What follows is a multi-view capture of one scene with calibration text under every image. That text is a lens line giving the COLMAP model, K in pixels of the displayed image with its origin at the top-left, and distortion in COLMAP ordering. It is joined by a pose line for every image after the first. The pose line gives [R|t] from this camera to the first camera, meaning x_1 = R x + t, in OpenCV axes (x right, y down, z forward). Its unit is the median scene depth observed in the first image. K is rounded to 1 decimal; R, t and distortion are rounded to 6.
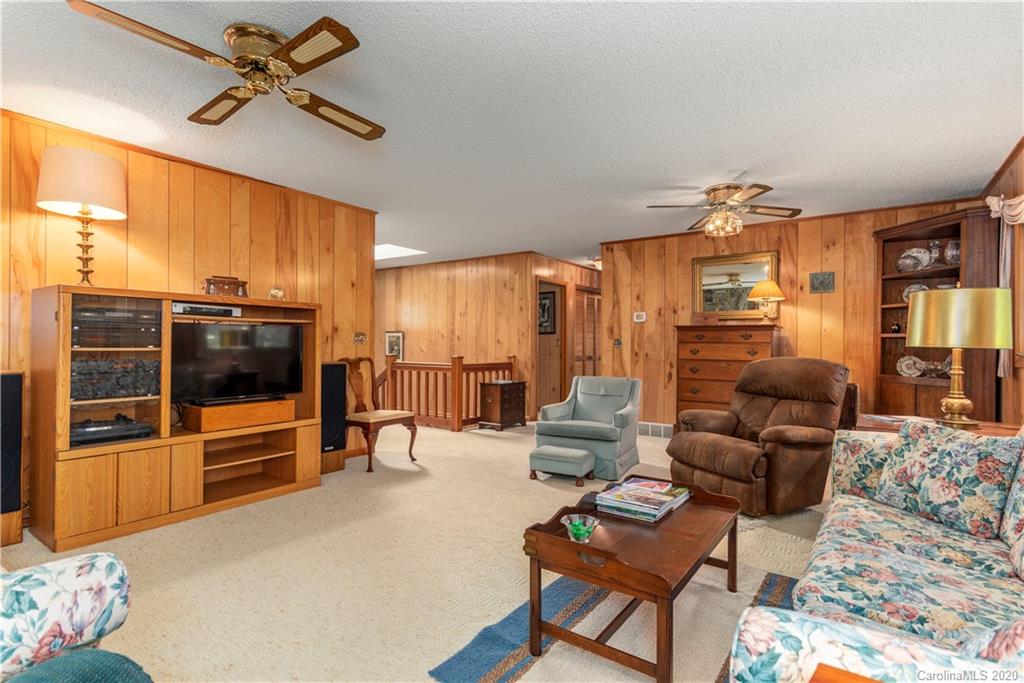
lens RADIAL K [[505.7, 0, 513.4], [0, 505.7, 342.0], [0, 0, 1]] dist [0.006787, 0.000094]
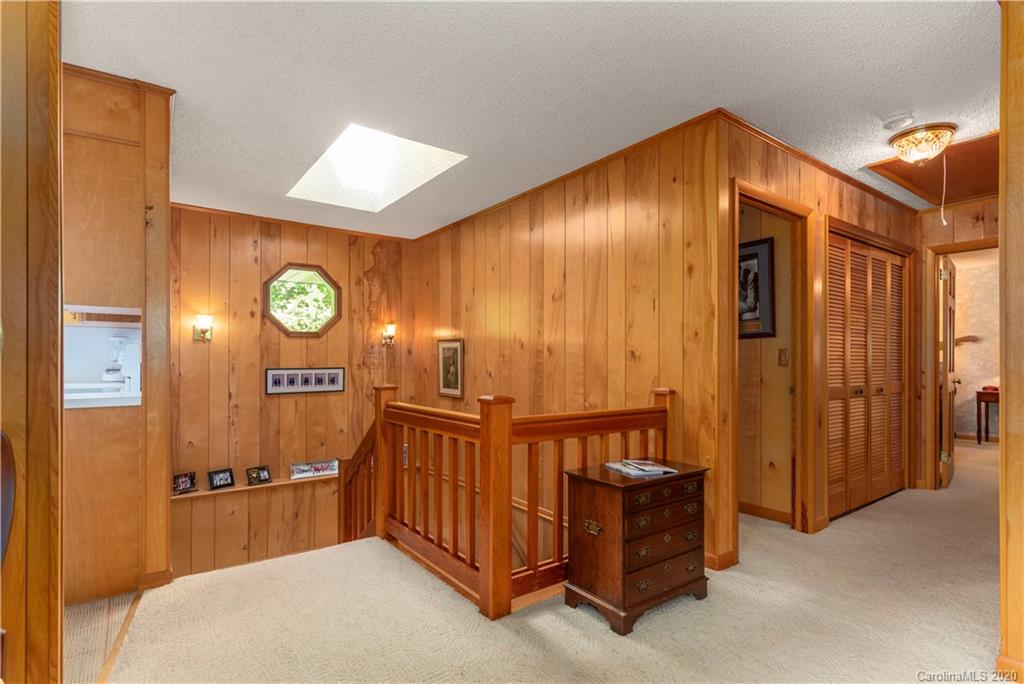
lens RADIAL K [[505.7, 0, 528.3], [0, 505.7, 357.8], [0, 0, 1]] dist [0.006787, 0.000094]
pose [[0.955883, -0.008060, -0.293637, 0.010179], [0.006599, 0.999960, -0.005968, 0.003050], [0.293673, 0.003767, 0.955898, 0.594006]]
